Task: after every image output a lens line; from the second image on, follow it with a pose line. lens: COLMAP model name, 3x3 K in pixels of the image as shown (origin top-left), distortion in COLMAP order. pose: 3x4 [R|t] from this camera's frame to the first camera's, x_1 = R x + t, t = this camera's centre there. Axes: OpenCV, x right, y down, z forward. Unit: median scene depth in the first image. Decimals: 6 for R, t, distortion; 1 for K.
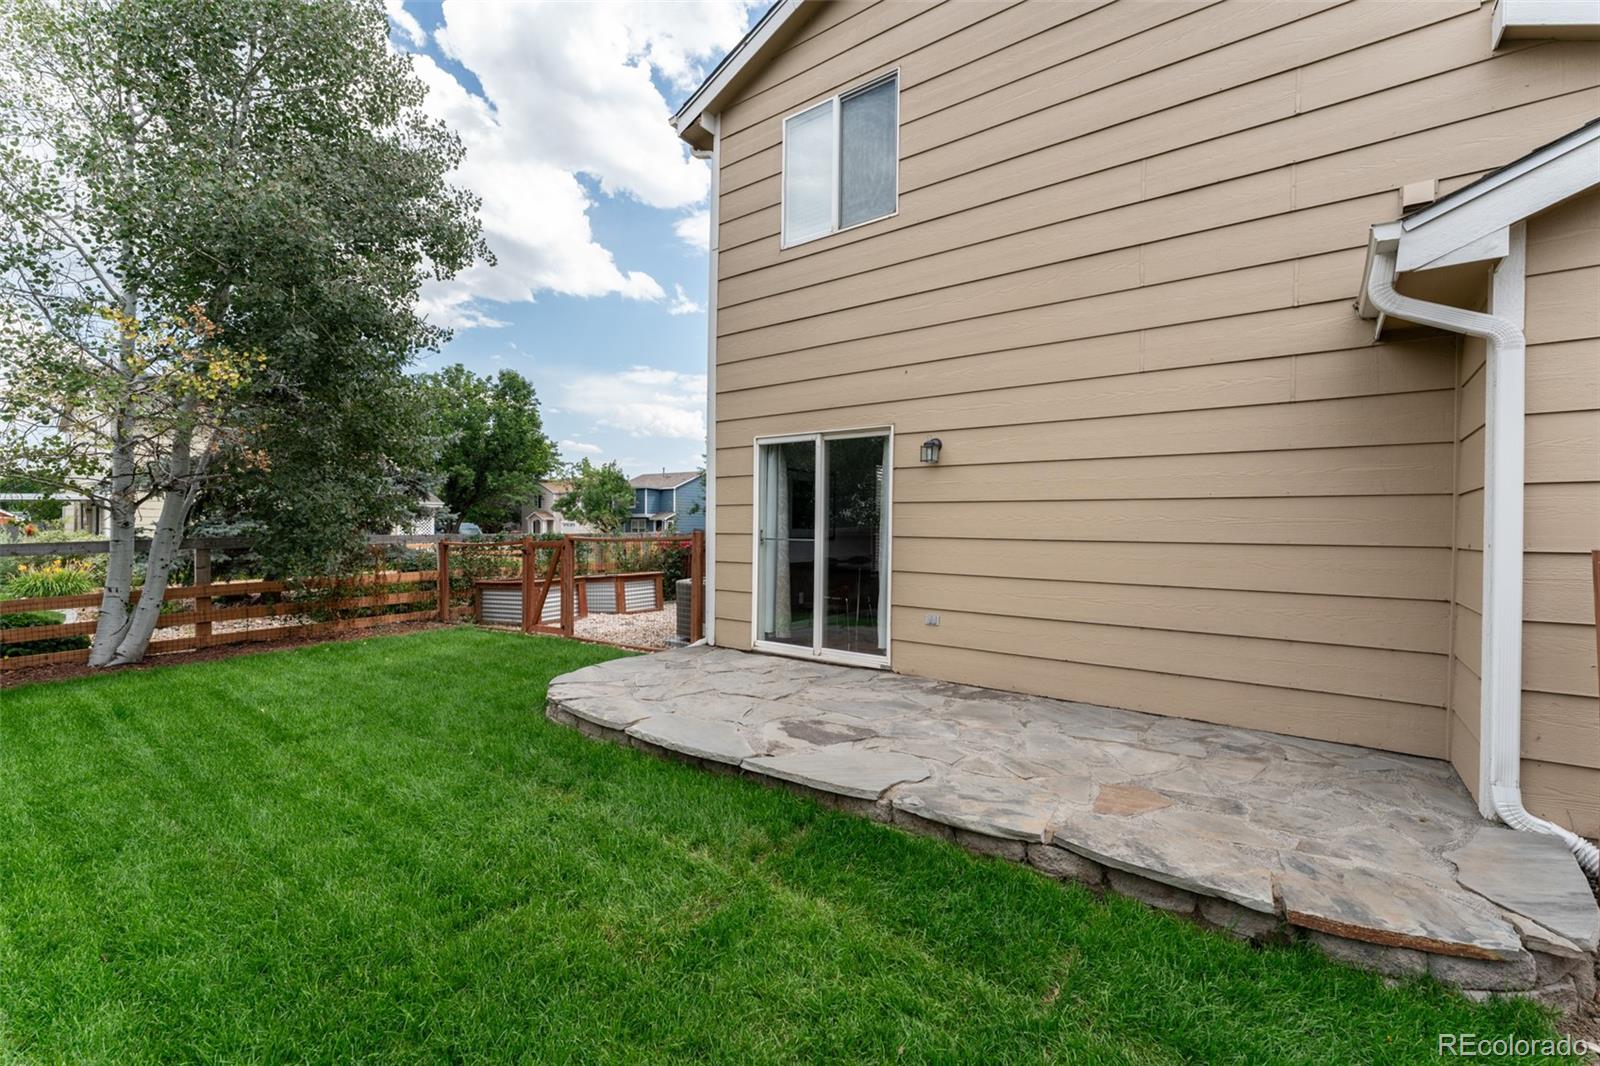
lens RADIAL K [[695.0, 0, 816.2], [0, 695.0, 526.4], [0, 0, 1]] dist [-0.007152, -0.000426]
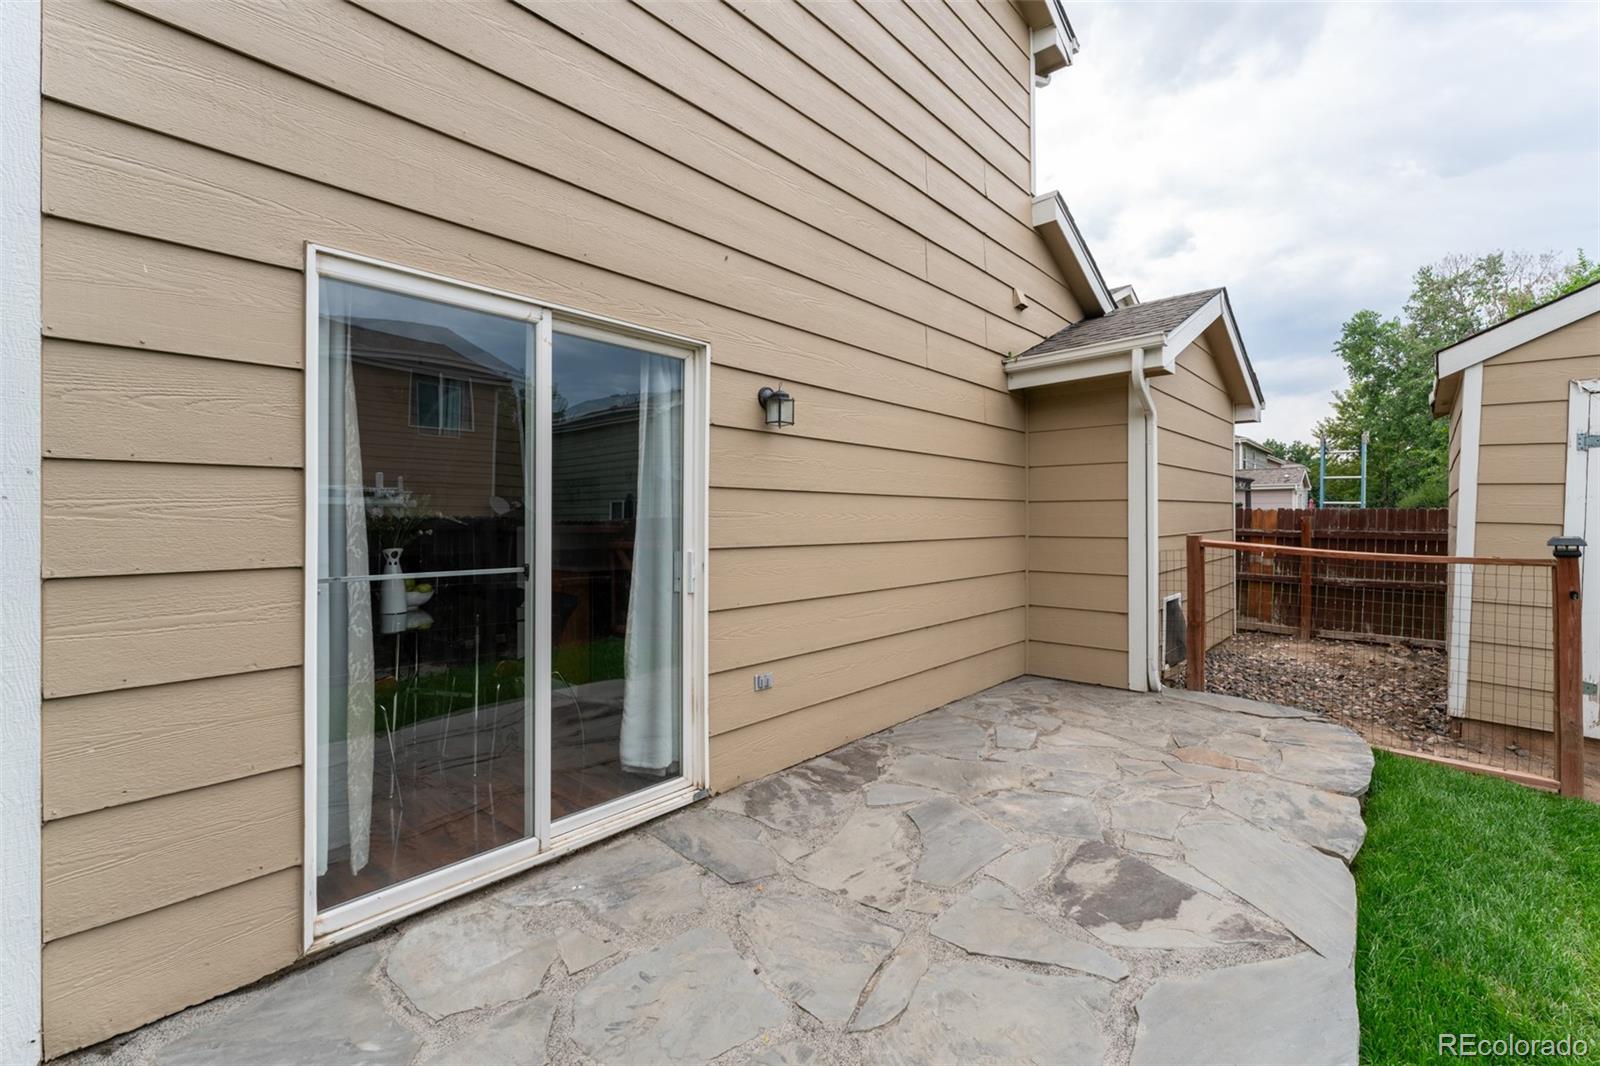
lens RADIAL K [[695.0, 0, 812.1], [0, 695.0, 518.6], [0, 0, 1]] dist [-0.007152, -0.000426]
pose [[0.077580, -0.009717, 0.996939, -0.240859], [0.000320, 0.999953, 0.009722, -0.008629], [-0.996986, -0.000435, 0.077579, 0.493008]]
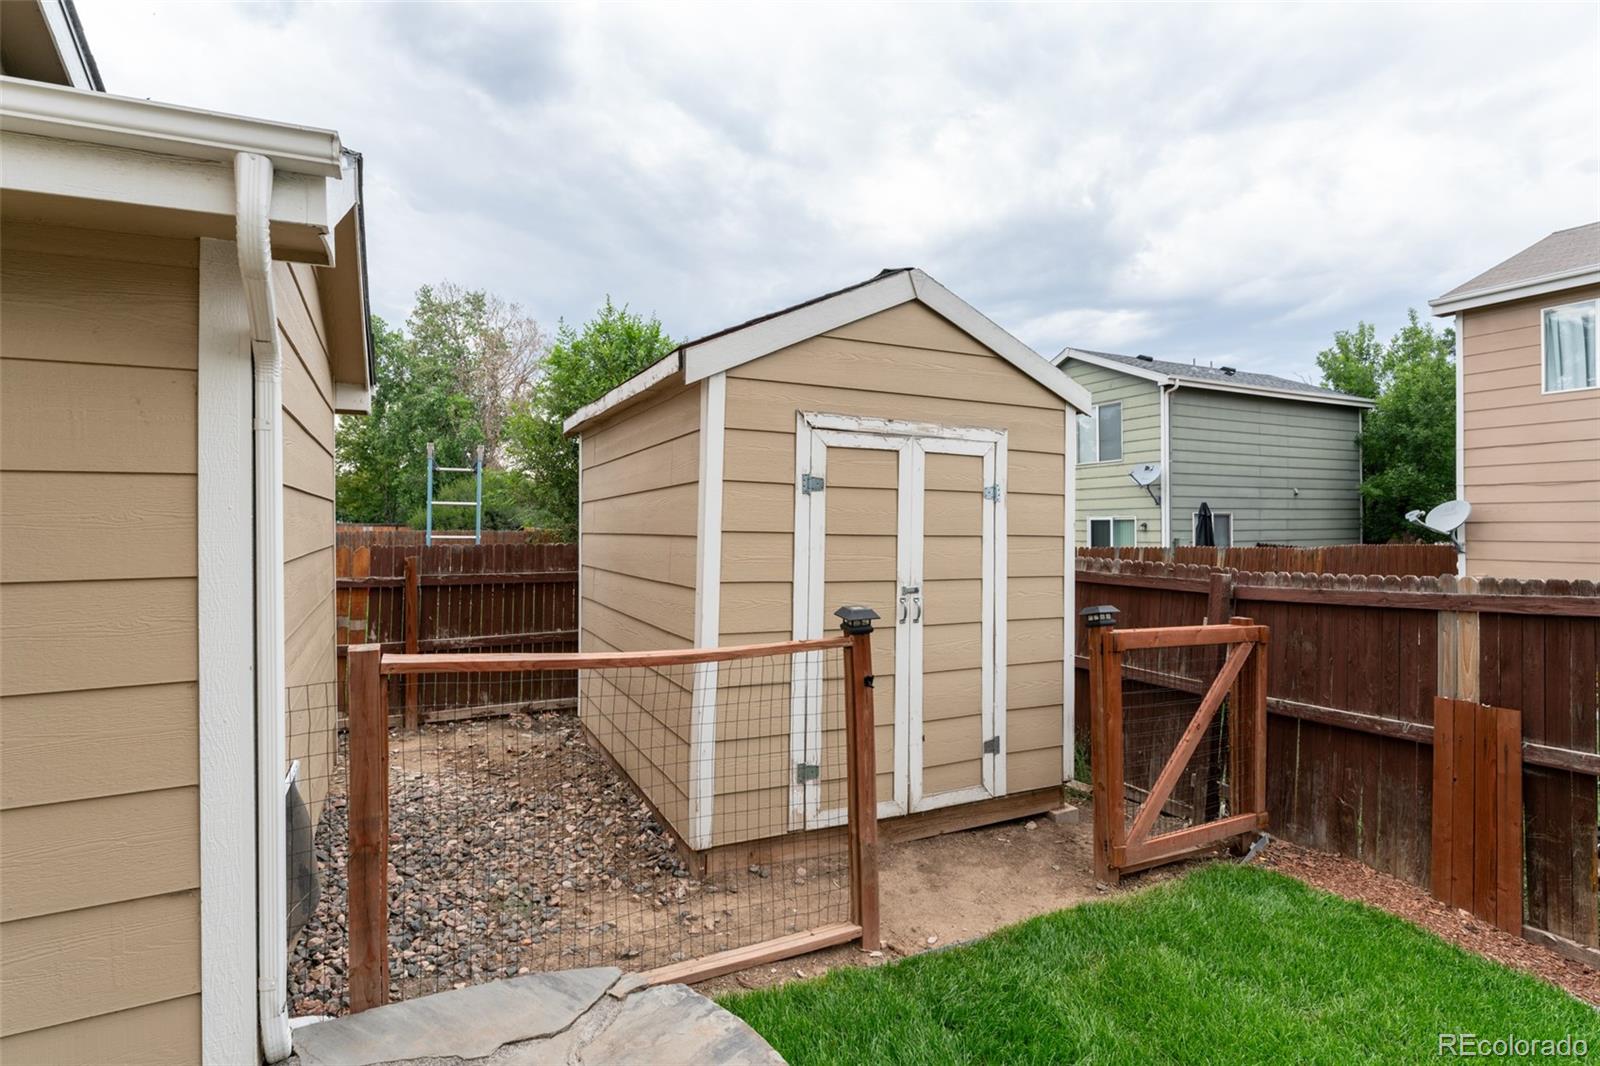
lens RADIAL K [[766.1, 0, 796.1], [0, 766.1, 516.2], [0, 0, 1]] dist [-0.000173, -0.000161]
pose [[-0.903787, 0.005179, 0.427950, 0.049983], [0.002500, 0.999974, -0.006821, -0.031859], [-0.427974, -0.005095, -0.903776, 0.419338]]
